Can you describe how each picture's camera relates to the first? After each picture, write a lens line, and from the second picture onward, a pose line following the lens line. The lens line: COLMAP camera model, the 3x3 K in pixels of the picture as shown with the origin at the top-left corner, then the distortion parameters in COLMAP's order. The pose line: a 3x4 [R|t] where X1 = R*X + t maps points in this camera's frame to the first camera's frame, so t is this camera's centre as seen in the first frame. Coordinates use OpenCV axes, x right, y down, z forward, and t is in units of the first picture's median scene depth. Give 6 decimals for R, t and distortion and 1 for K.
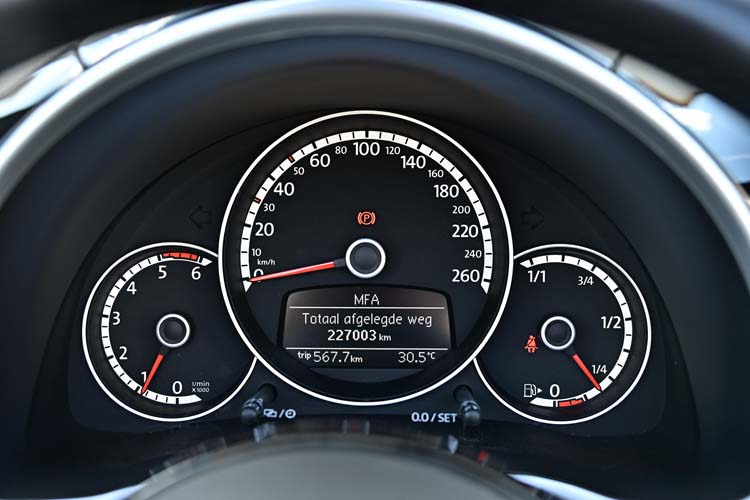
lens RADIAL K [[1026.5, 0, 375.0], [0, 1026.5, 250.0], [0, 0, 1]] dist [-0.008119, -0.003720]
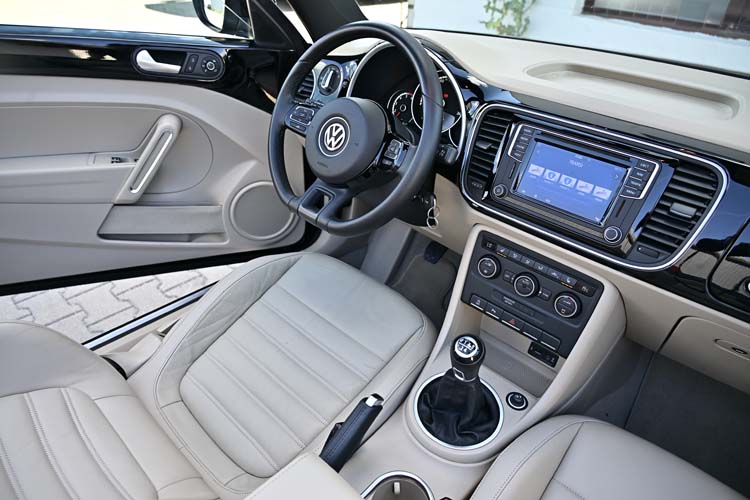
lens RADIAL K [[480.3, 0, 375.0], [0, 480.3, 250.0], [0, 0, 1]] dist [-0.010446, 0.002950]
pose [[0.727109, 0.412270, -0.548951, 1.227105], [-0.302682, 0.910211, 0.282666, 0.086047], [0.616196, -0.039372, 0.786608, -0.910842]]
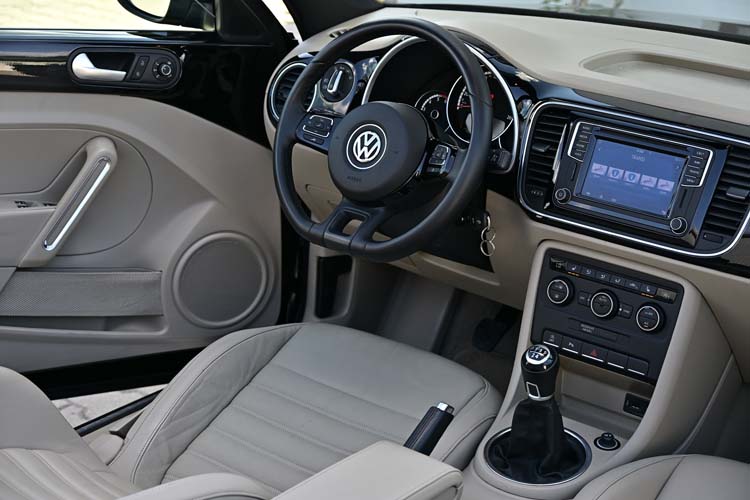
lens RADIAL K [[1413.7, 0, 375.0], [0, 1413.7, 250.0], [0, 0, 1]] dist [0.023646, -0.169693]
pose [[0.780553, 0.251389, -0.572311, 2.597888], [-0.262940, 0.962671, 0.064243, 0.270126], [0.567098, 0.100338, 0.817516, -3.146430]]
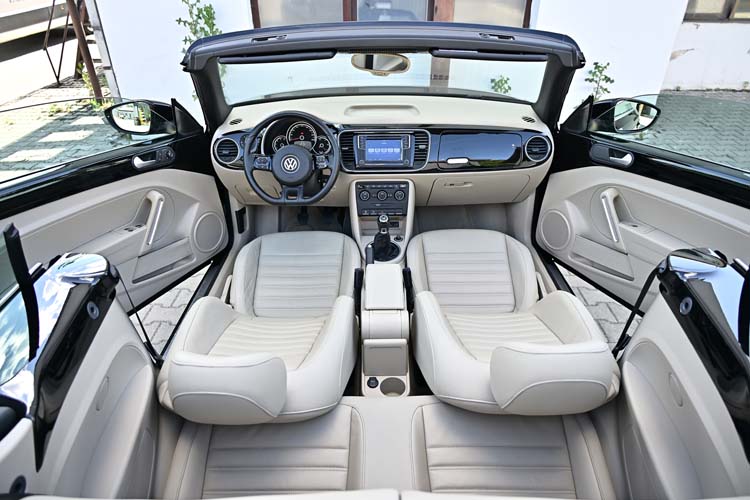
lens RADIAL K [[480.3, 0, 375.0], [0, 480.3, 250.0], [0, 0, 1]] dist [-0.010446, 0.002950]
pose [[0.999902, 0.003179, -0.013607, 0.725487], [-0.000784, 0.985008, 0.172507, 0.264178], [0.013952, -0.172480, 0.984914, -3.529200]]
